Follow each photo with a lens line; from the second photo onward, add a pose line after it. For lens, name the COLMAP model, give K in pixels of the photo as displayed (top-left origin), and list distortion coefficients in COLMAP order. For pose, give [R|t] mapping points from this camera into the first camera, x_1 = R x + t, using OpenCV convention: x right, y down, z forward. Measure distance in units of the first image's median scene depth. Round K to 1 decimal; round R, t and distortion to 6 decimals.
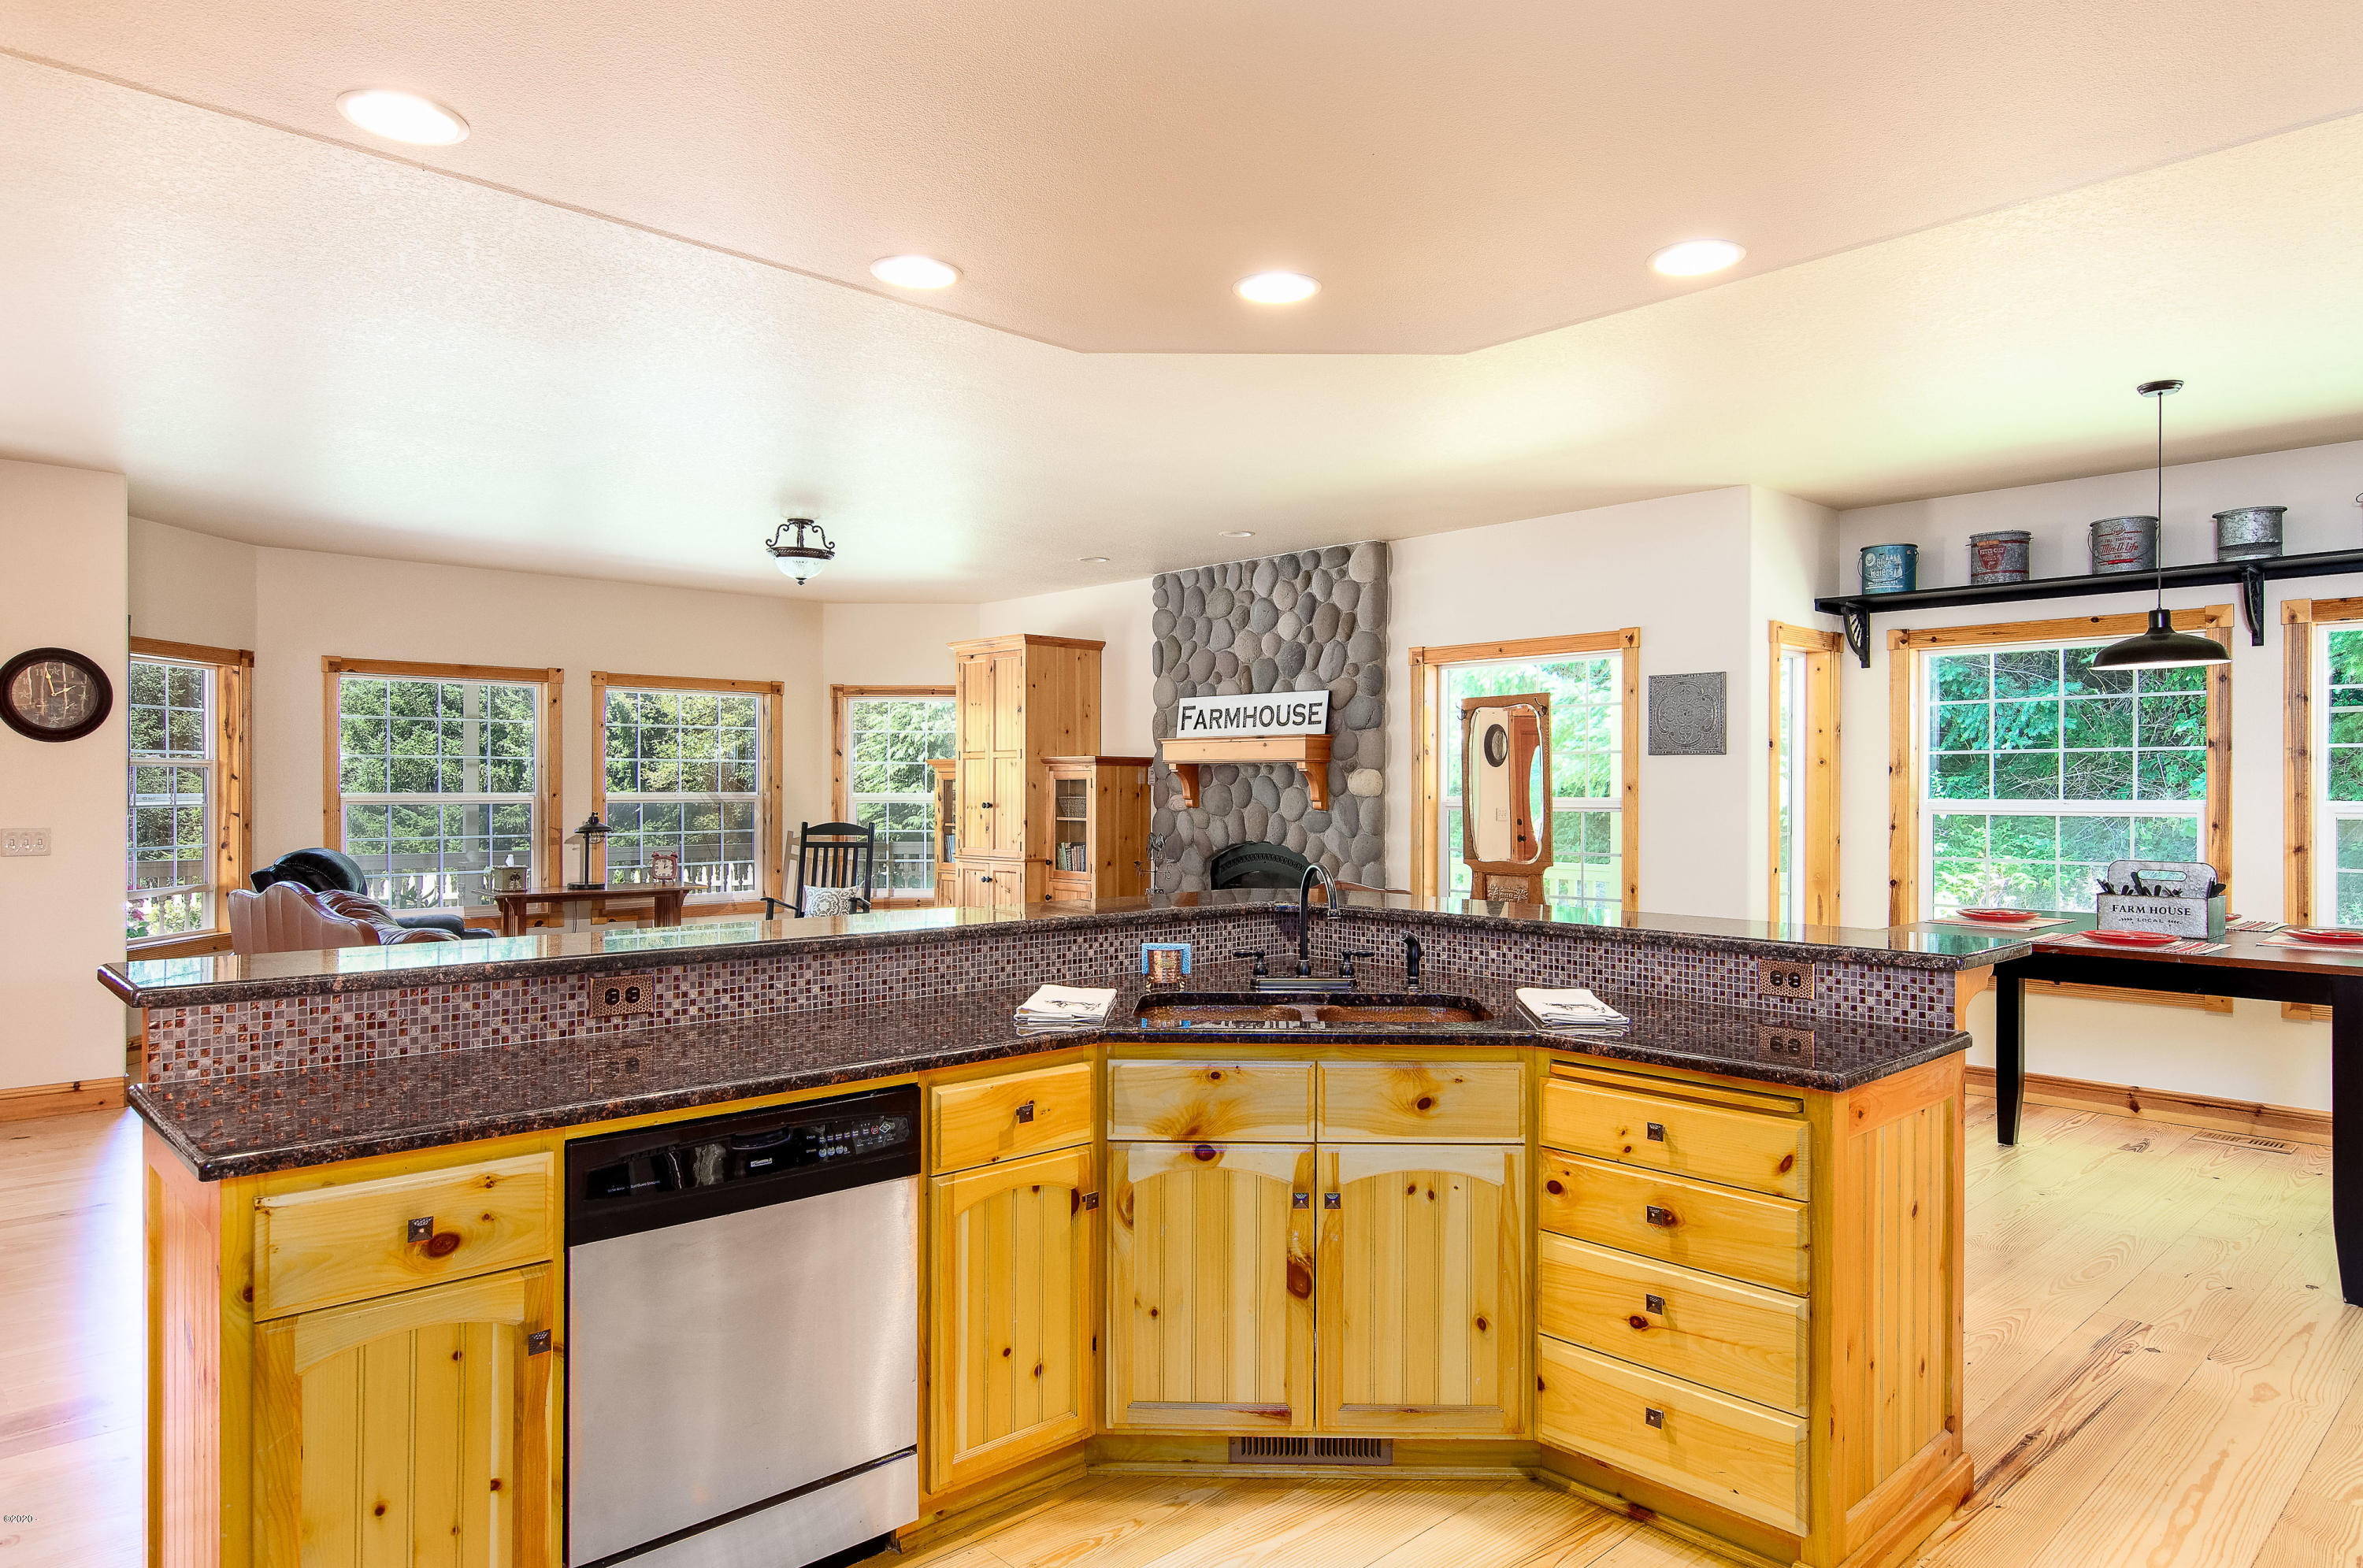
lens RADIAL K [[1461.7, 0, 1181.5], [0, 1461.7, 784.0], [0, 0, 1]] dist [0.007098, -0.002681]
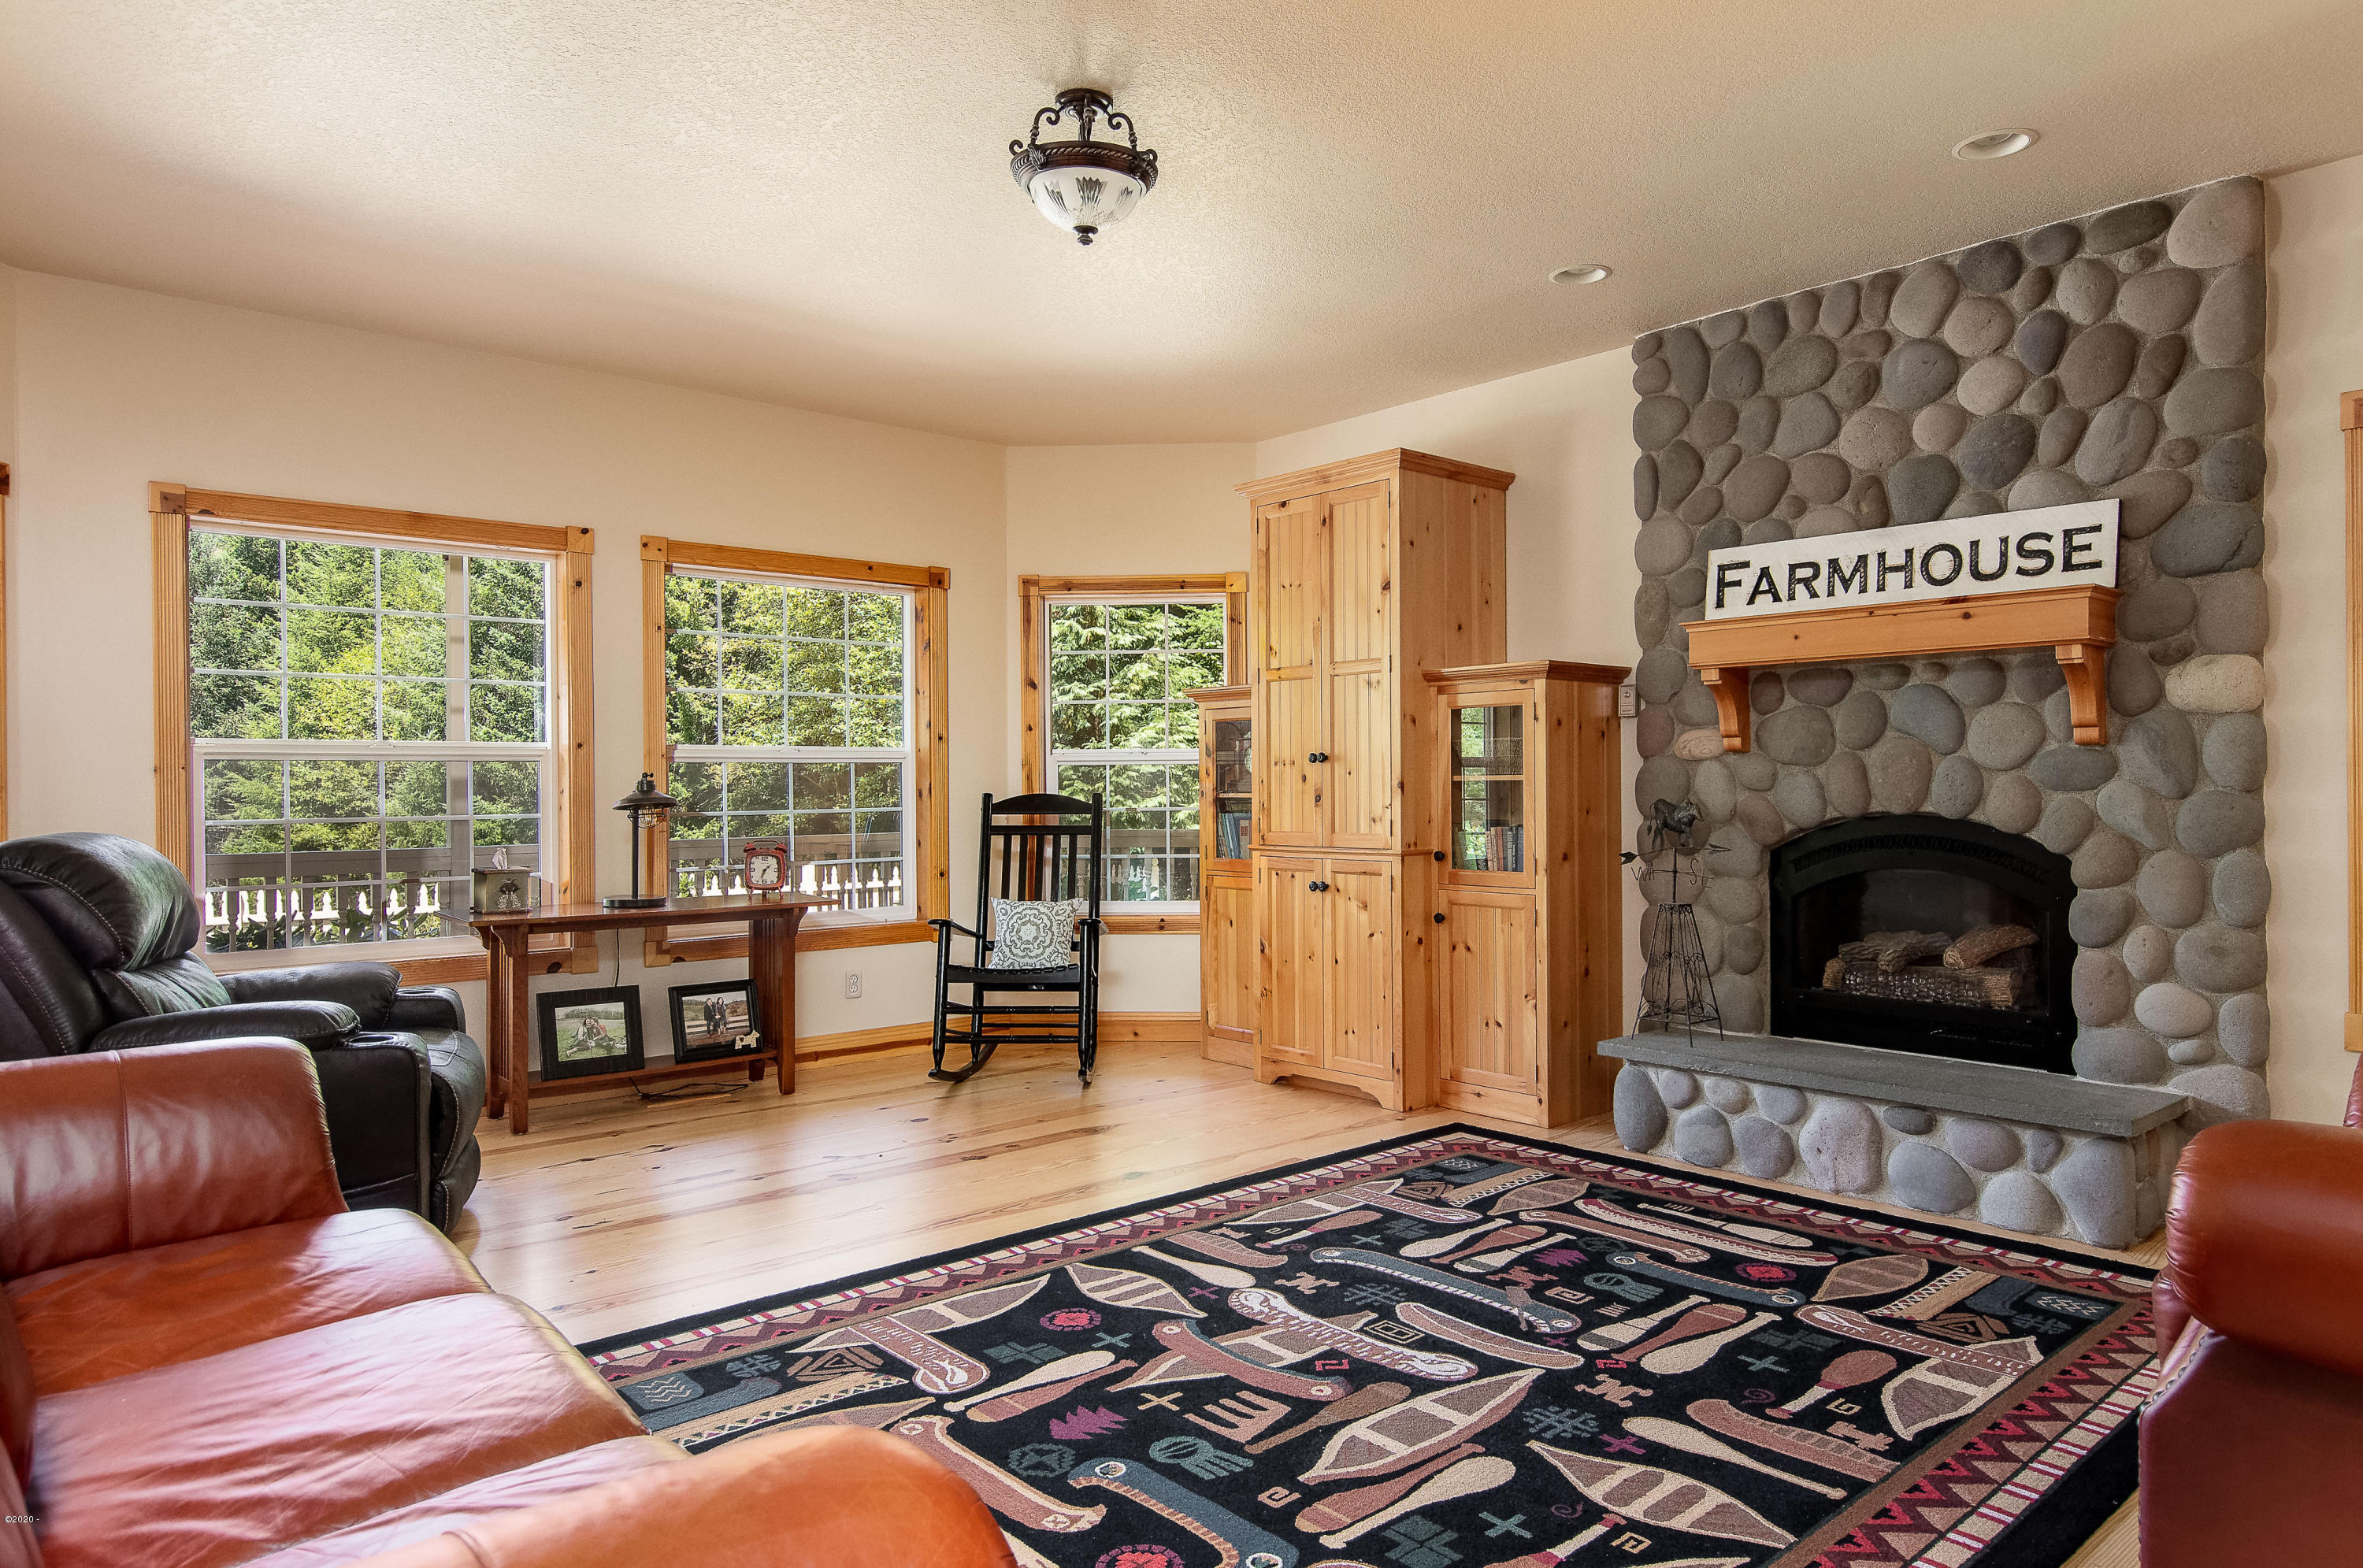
lens RADIAL K [[1461.7, 0, 1181.5], [0, 1461.7, 784.0], [0, 0, 1]] dist [0.007098, -0.002681]
pose [[0.999216, -0.008052, -0.038769, -0.186469], [0.008073, 0.999967, 0.000393, 0.027581], [0.038764, -0.000705, 0.999248, 0.477696]]
